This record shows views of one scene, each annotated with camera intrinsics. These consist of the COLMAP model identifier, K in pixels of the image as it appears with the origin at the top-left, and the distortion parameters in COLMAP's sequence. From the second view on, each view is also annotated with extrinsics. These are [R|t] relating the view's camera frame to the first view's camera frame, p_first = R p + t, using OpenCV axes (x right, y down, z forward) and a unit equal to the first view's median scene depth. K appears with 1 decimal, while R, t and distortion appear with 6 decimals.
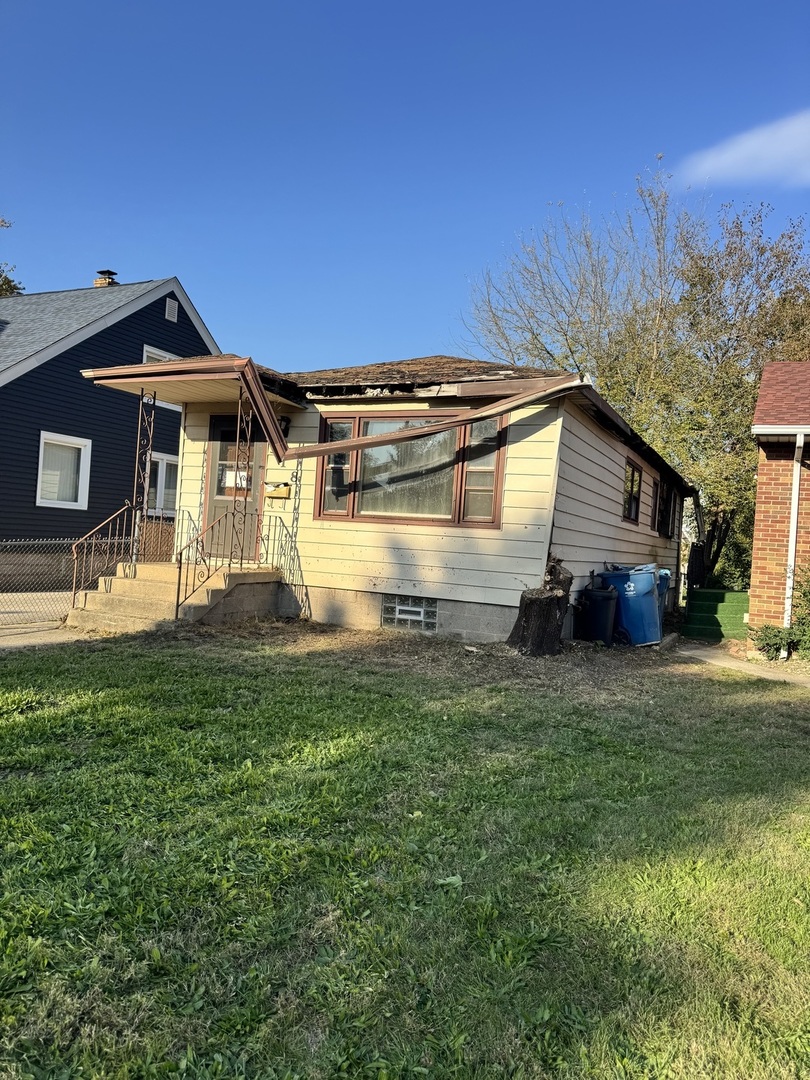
lens RADIAL K [[775.7, 0, 405.0], [0, 775.7, 540.0], [0, 0, 1]] dist [0.028011, -0.002694]
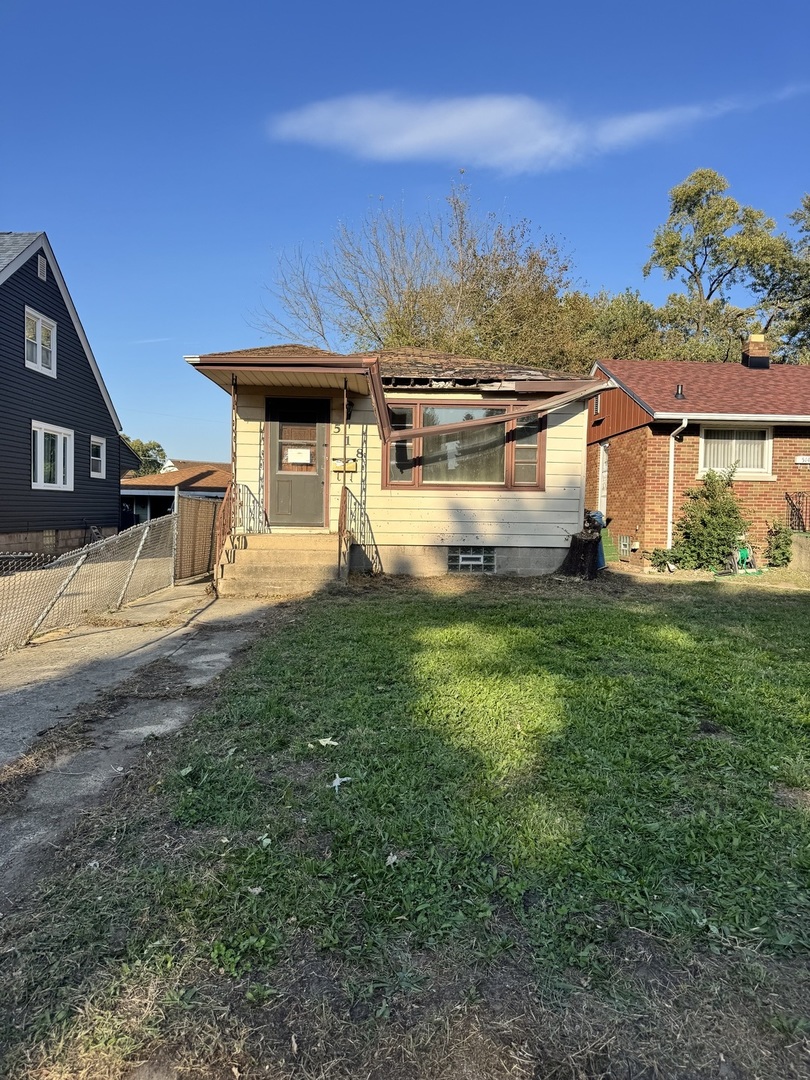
lens RADIAL K [[775.7, 0, 405.0], [0, 775.7, 540.0], [0, 0, 1]] dist [0.028011, -0.002694]
pose [[0.887241, -0.070106, 0.455948, -0.631334], [0.042713, 0.996623, 0.070124, -0.030507], [-0.459324, -0.042742, 0.887240, -0.078930]]
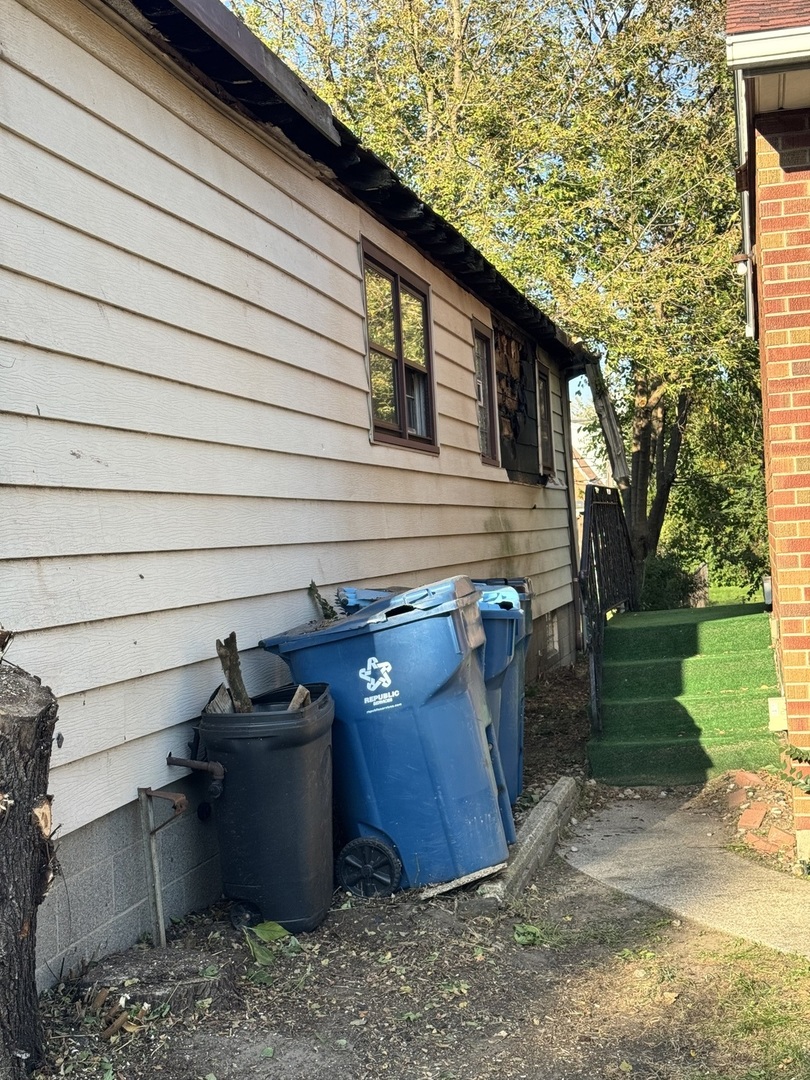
lens RADIAL K [[1508.6, 0, 405.0], [0, 1508.6, 540.0], [0, 0, 1]] dist [0.015263, 0.028607]
pose [[0.969780, -0.122281, 0.211125, 0.197703], [0.120470, 0.992485, 0.021469, 0.003595], [-0.212163, 0.004614, 0.977223, 0.496651]]
